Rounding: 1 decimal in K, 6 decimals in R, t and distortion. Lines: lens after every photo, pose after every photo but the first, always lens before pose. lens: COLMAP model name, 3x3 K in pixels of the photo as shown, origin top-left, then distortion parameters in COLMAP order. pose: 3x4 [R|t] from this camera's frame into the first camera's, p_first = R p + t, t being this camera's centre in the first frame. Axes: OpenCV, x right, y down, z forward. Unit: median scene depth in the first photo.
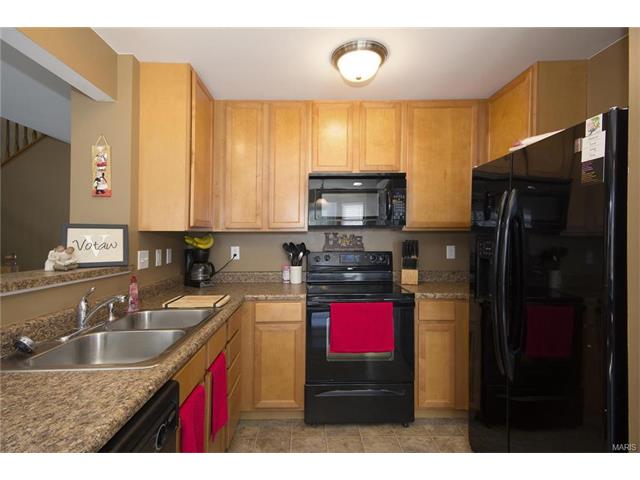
lens RADIAL K [[319.1, 0, 318.4], [0, 319.1, 240.1], [0, 0, 1]] dist [0.014740, -0.001937]
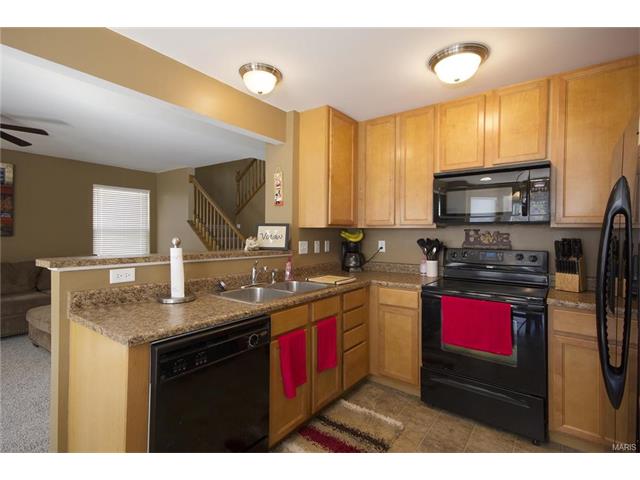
lens RADIAL K [[319.1, 0, 323.5], [0, 319.1, 245.6], [0, 0, 1]] dist [0.014740, -0.001937]
pose [[0.789769, 0.037454, -0.612259, 0.348442], [-0.016950, 0.999086, 0.039254, -0.004587], [0.613170, -0.020624, 0.789682, -0.073689]]
